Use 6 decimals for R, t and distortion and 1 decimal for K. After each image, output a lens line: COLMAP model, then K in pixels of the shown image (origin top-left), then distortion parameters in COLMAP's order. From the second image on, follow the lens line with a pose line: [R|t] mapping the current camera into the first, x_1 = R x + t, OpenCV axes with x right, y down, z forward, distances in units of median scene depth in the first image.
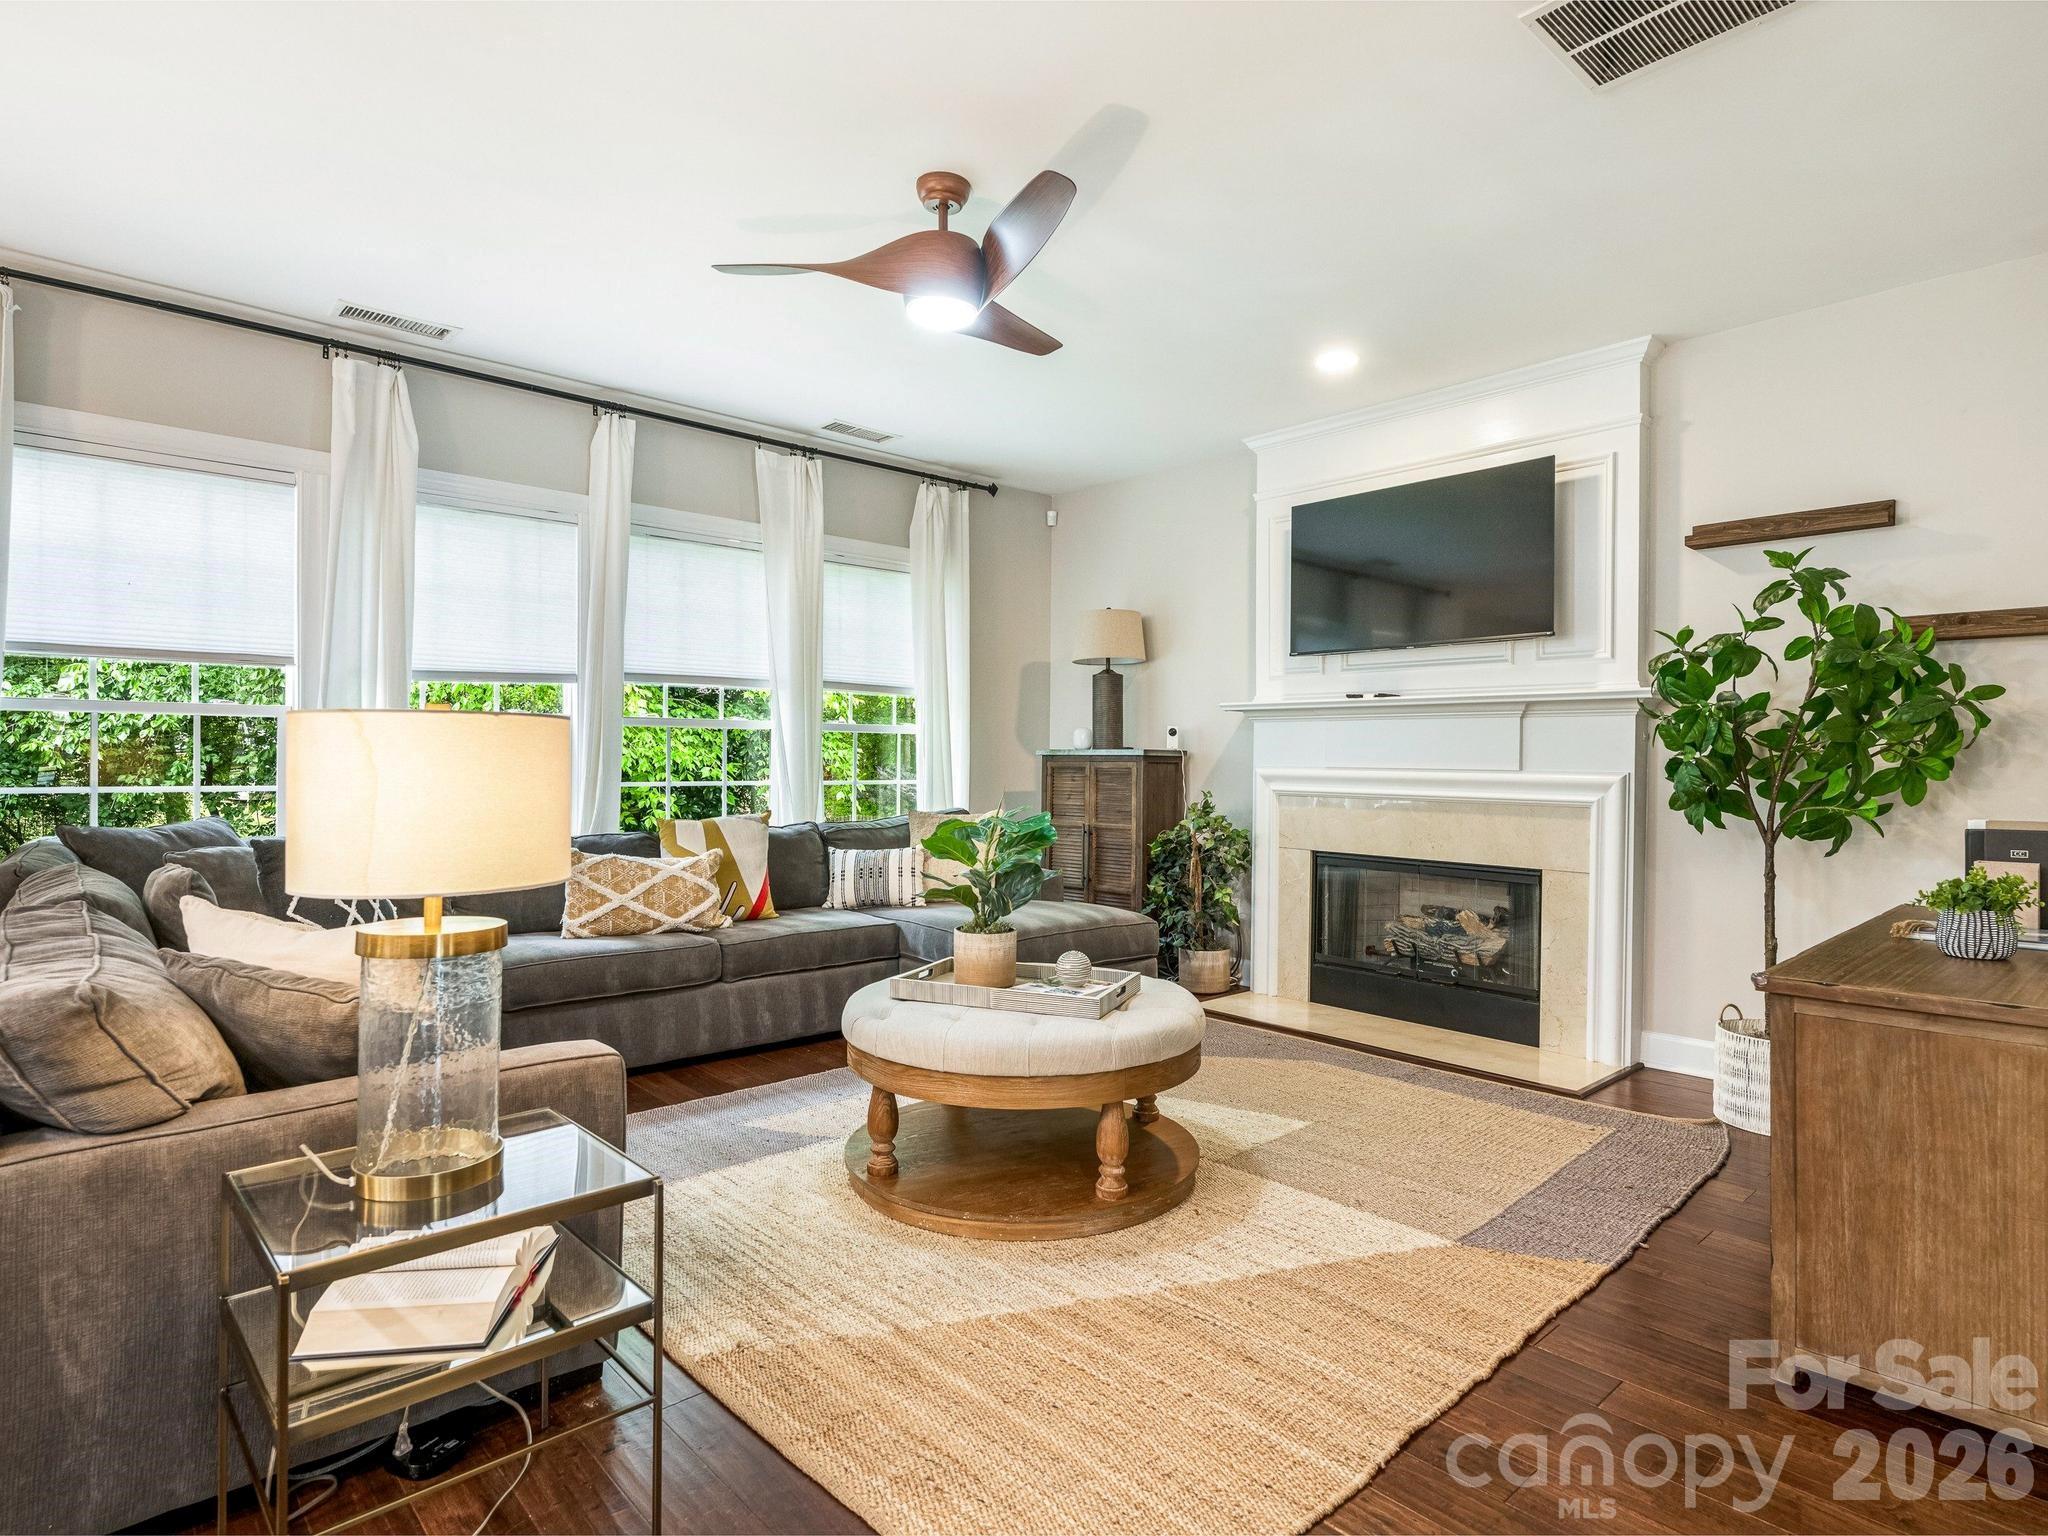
lens RADIAL K [[1111.2, 0, 1022.6], [0, 1111.2, 761.7], [0, 0, 1]] dist [0.003785, -0.001760]
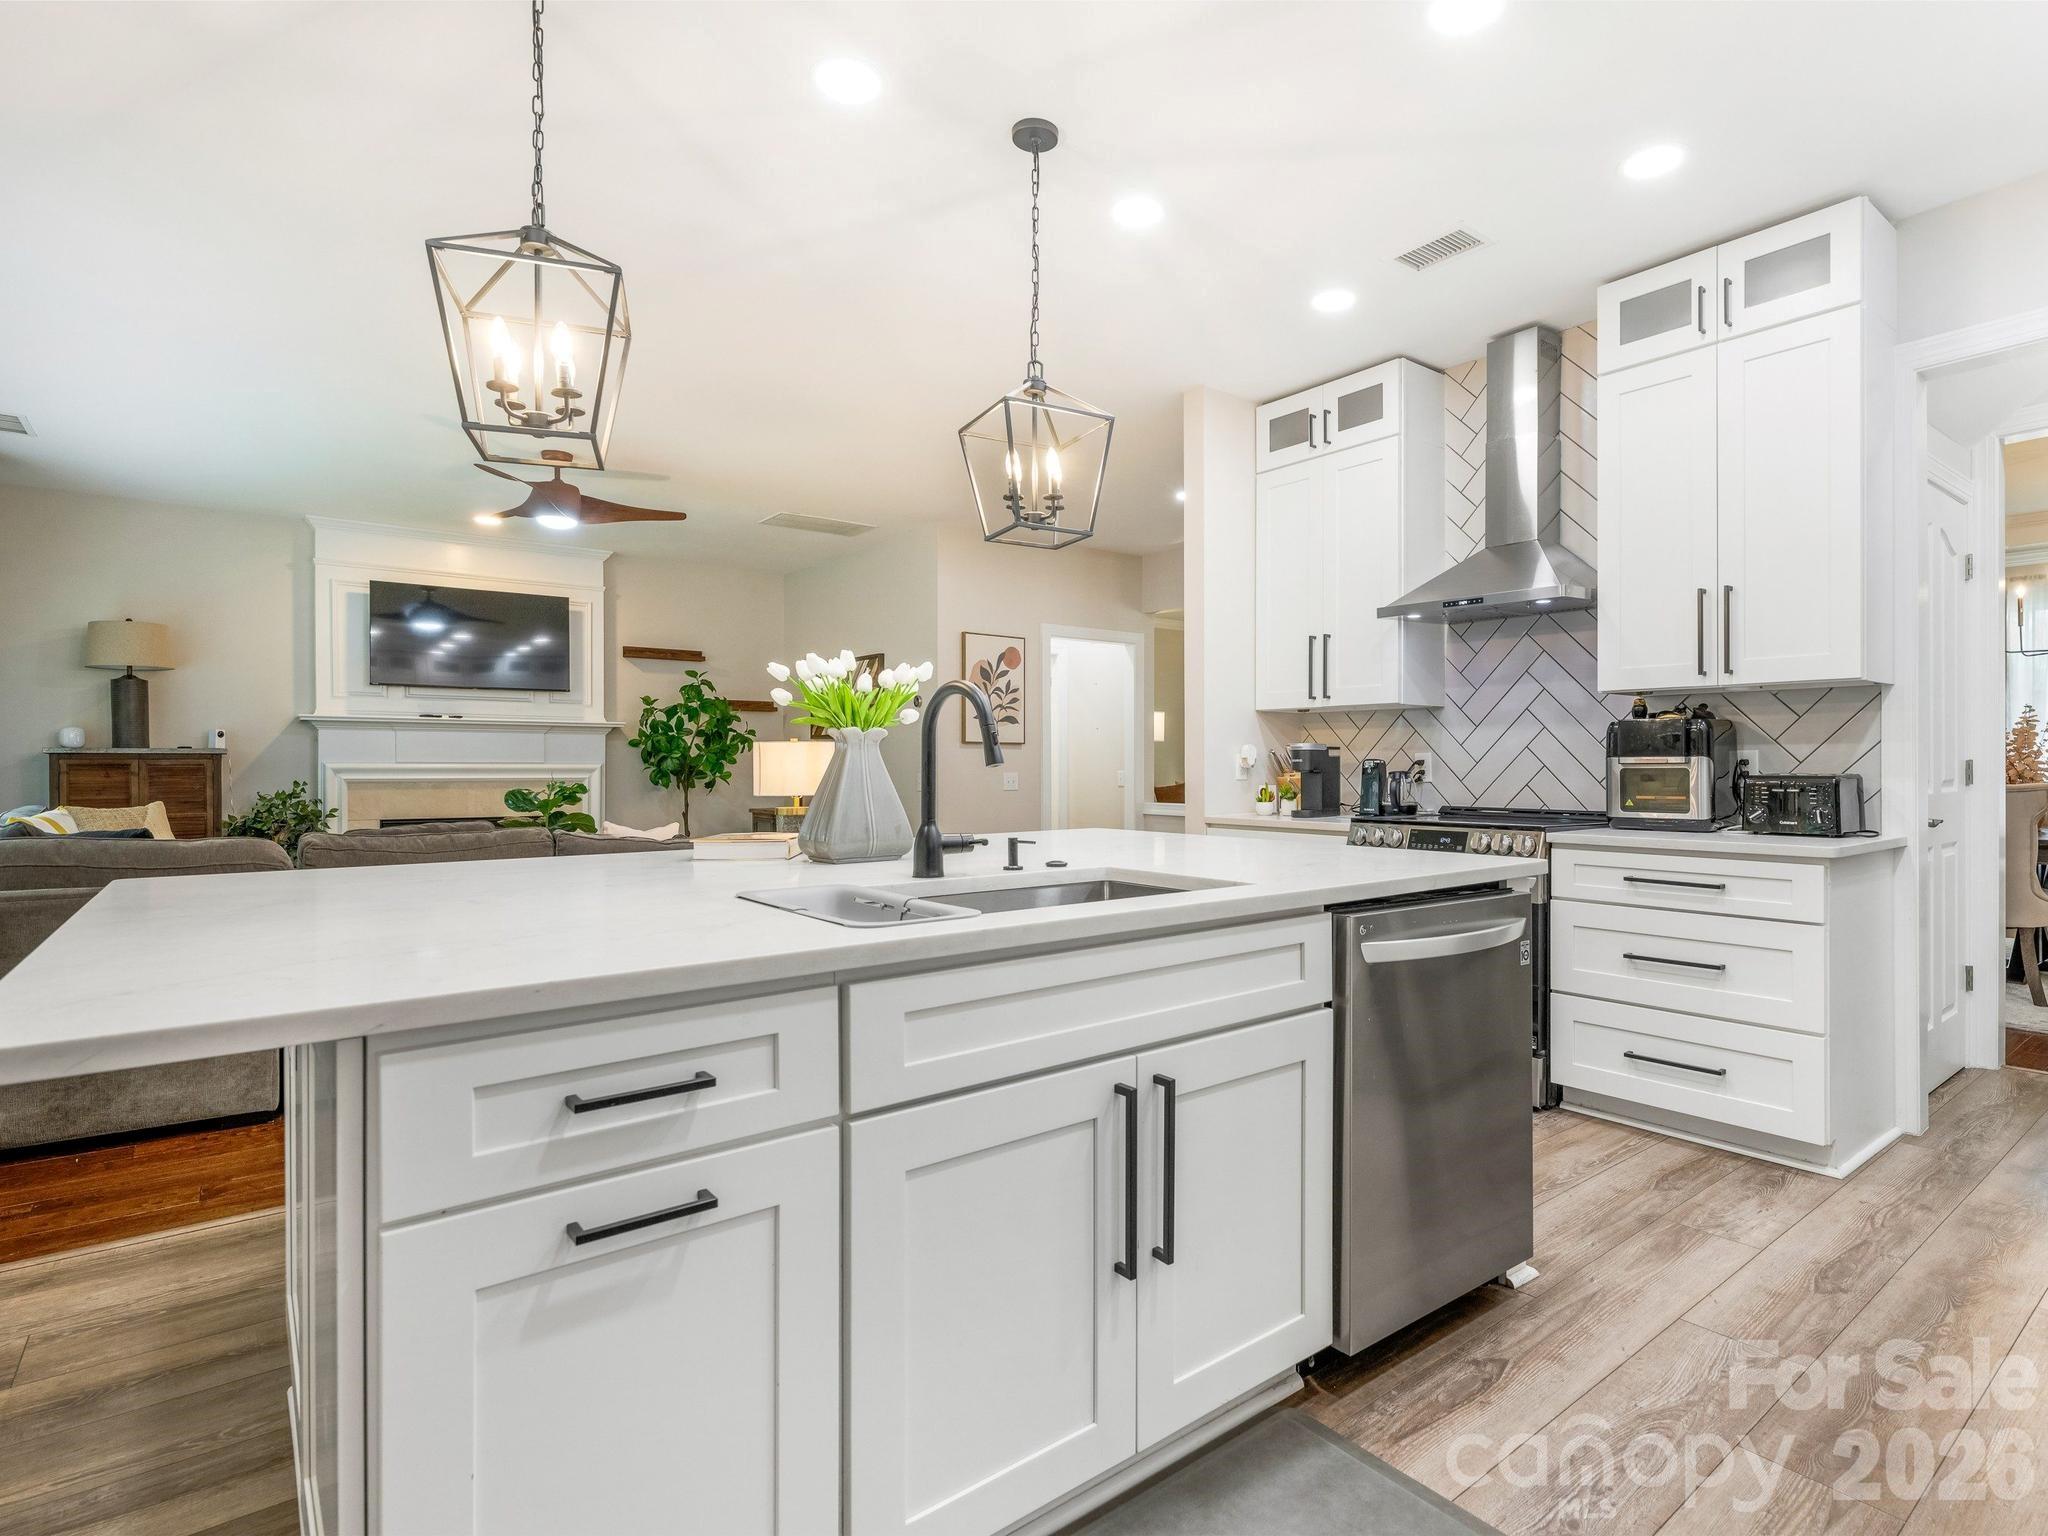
lens RADIAL K [[1048.5, 0, 1033.4], [0, 1048.5, 761.4], [0, 0, 1]] dist [-0.005106, -0.000785]
pose [[0.109974, -0.008785, 0.993896, -1.025626], [0.002103, 0.999961, 0.008606, -0.006765], [-0.993932, 0.001144, 0.109988, 0.009674]]
